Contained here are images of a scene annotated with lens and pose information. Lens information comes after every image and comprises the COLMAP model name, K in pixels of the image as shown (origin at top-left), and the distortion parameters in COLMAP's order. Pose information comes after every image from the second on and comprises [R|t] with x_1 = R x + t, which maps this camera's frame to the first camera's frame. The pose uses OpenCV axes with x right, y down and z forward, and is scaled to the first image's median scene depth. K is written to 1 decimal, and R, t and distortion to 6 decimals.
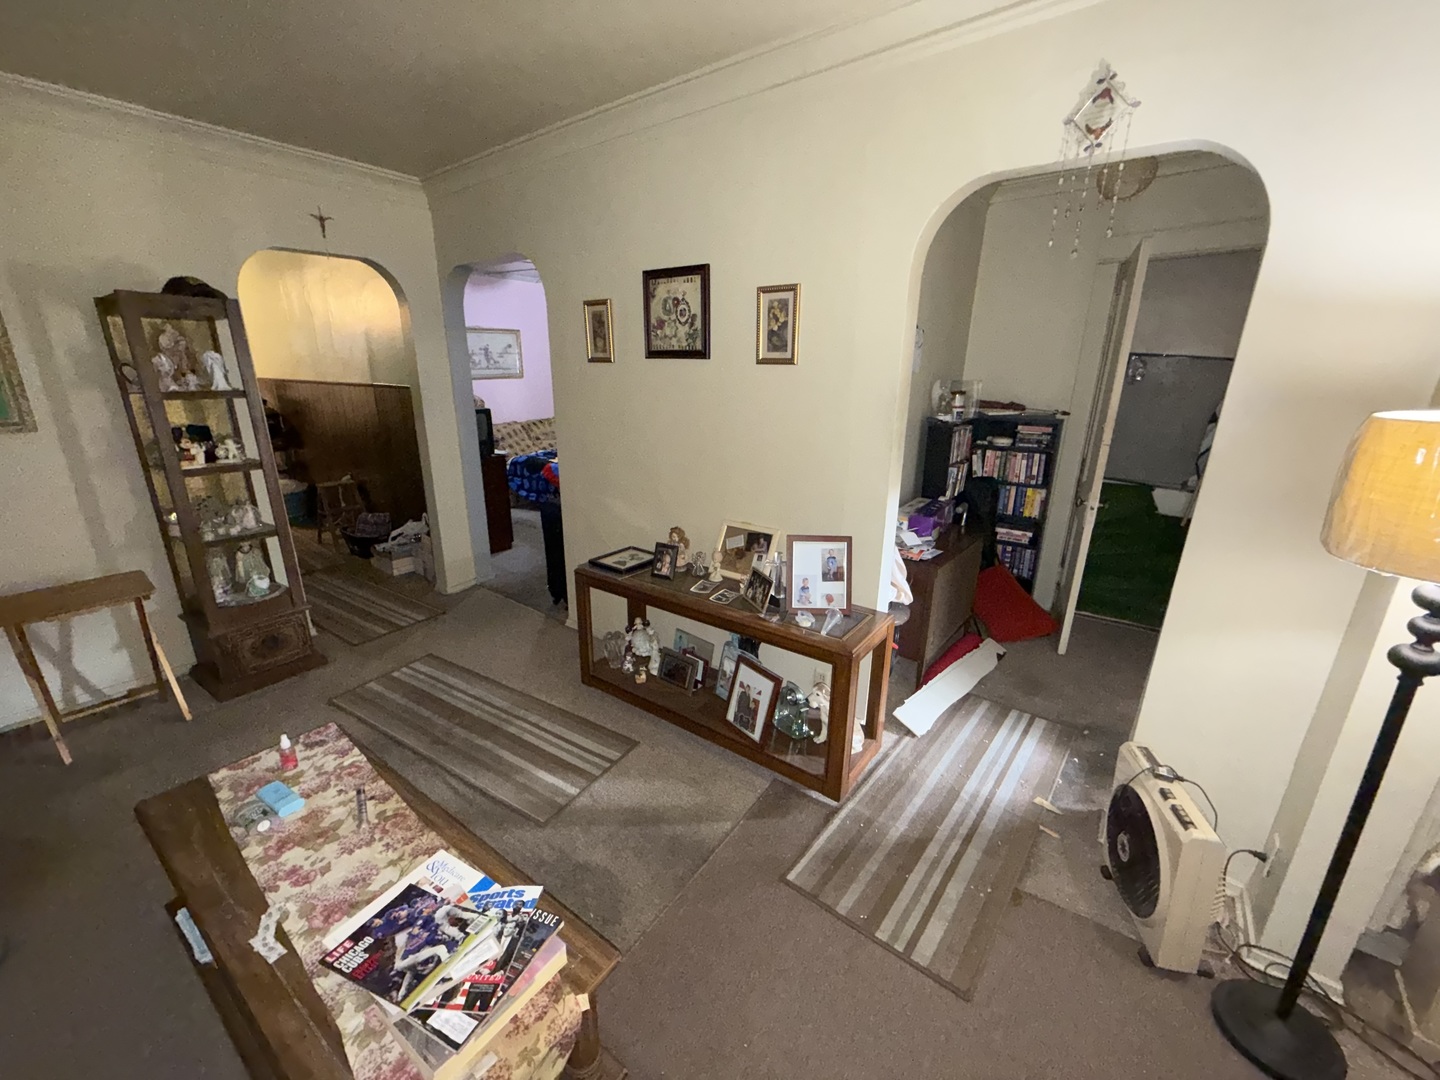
lens RADIAL K [[571.2, 0, 713.0], [0, 571.2, 541.7], [0, 0, 1]] dist [-0.000018, 0.000101]
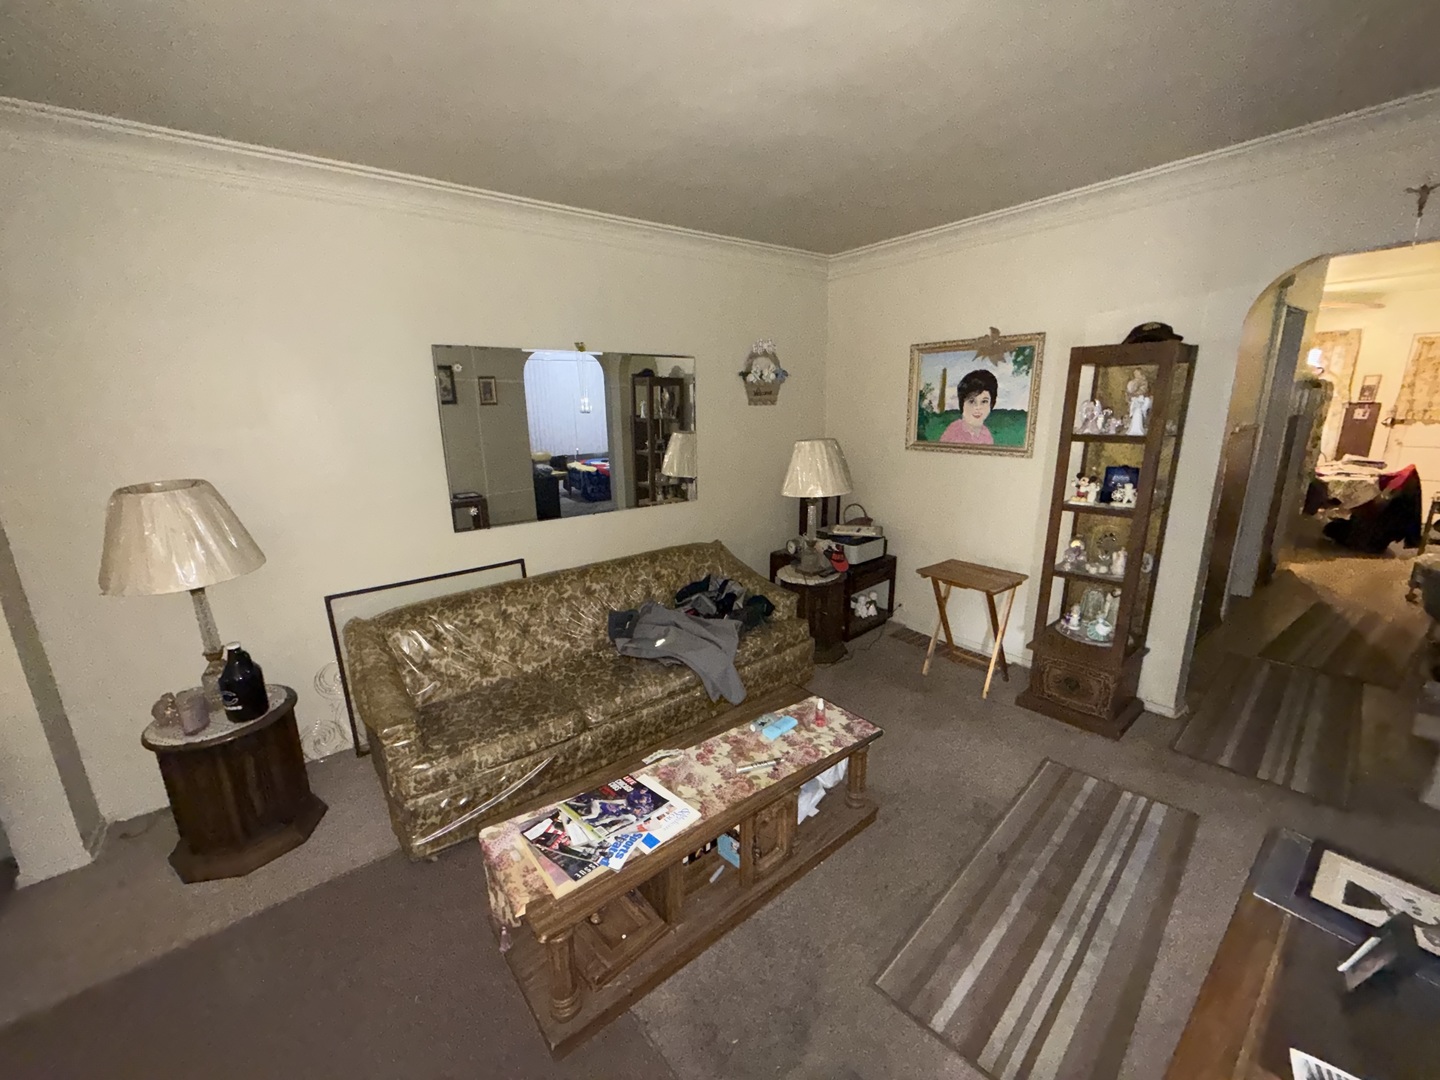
lens RADIAL K [[571.2, 0, 713.6], [0, 571.2, 543.4], [0, 0, 1]] dist [-0.000018, 0.000101]
pose [[-0.254991, 0.231296, -0.938873, 0.207585], [-0.262139, 0.918072, 0.297367, -0.142373], [0.930732, 0.321941, -0.173468, 0.405211]]
